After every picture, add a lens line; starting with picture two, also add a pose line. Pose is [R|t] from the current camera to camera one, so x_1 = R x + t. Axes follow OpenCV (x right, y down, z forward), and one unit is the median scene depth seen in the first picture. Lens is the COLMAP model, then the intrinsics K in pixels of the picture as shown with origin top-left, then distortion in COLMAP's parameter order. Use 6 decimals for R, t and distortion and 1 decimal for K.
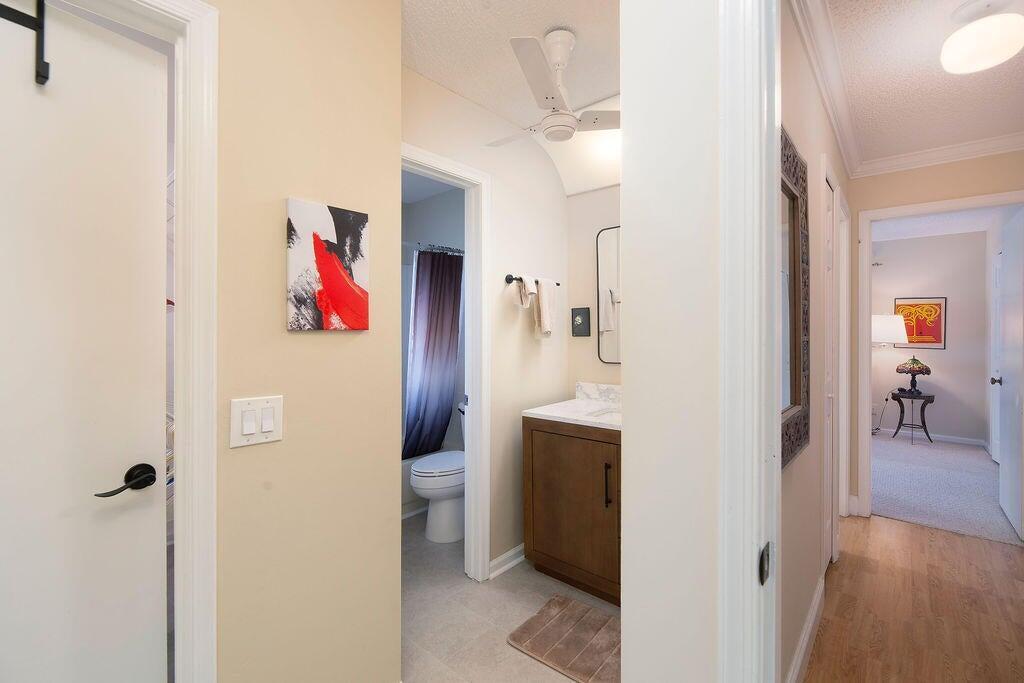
lens RADIAL K [[444.8, 0, 512.4], [0, 444.8, 337.1], [0, 0, 1]] dist [-0.000328, -0.000097]
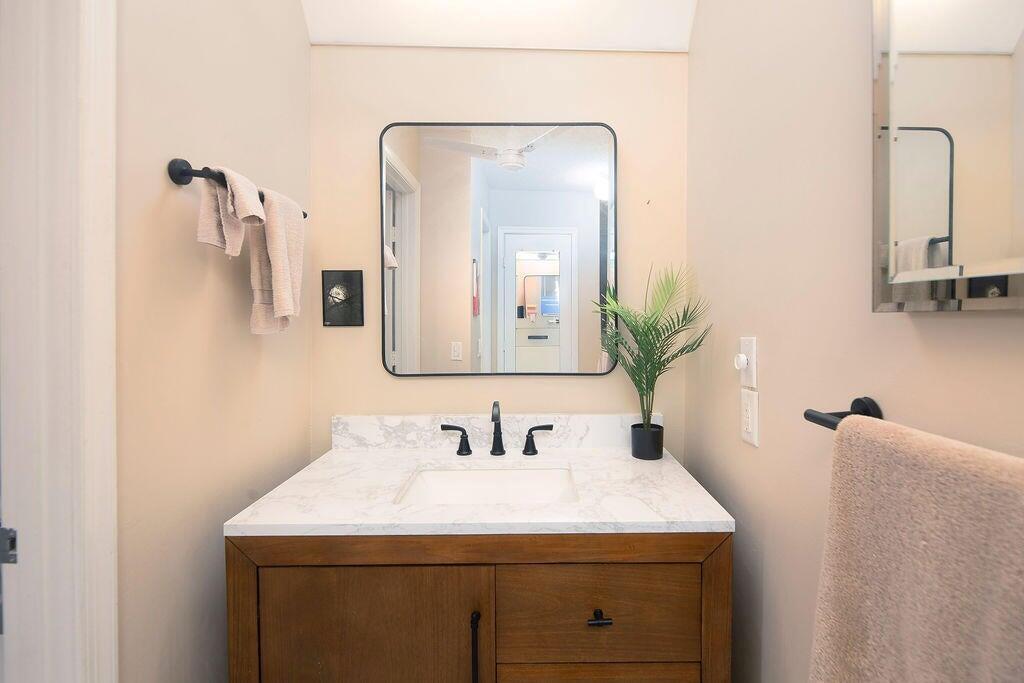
lens RADIAL K [[483.4, 0, 546.0], [0, 483.4, 324.5], [0, 0, 1]] dist [-0.002171, -0.001262]
pose [[0.751721, -0.005627, 0.659457, -0.041626], [0.003346, 0.999983, 0.004719, -0.005922], [-0.659472, -0.001340, 0.751728, 0.482209]]
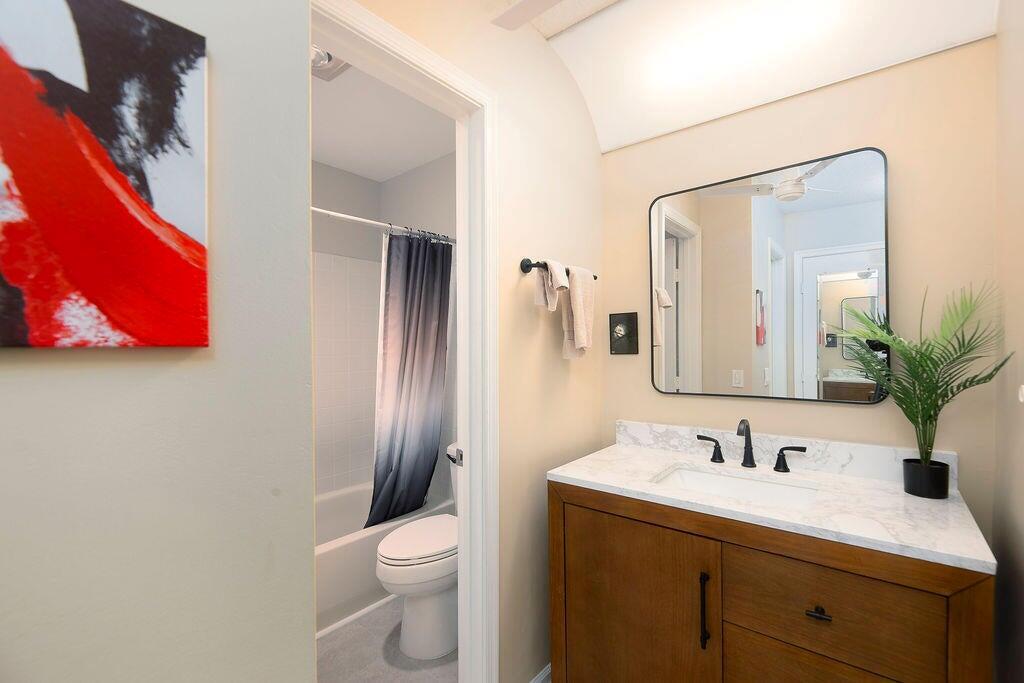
lens RADIAL K [[452.3, 0, 510.0], [0, 452.3, 350.1], [0, 0, 1]] dist [-0.002673, -0.000992]
pose [[0.999765, -0.004982, 0.021092, -0.042871], [0.005098, 0.999972, -0.005426, -0.005664], [-0.021064, 0.005533, 0.999763, 0.336166]]
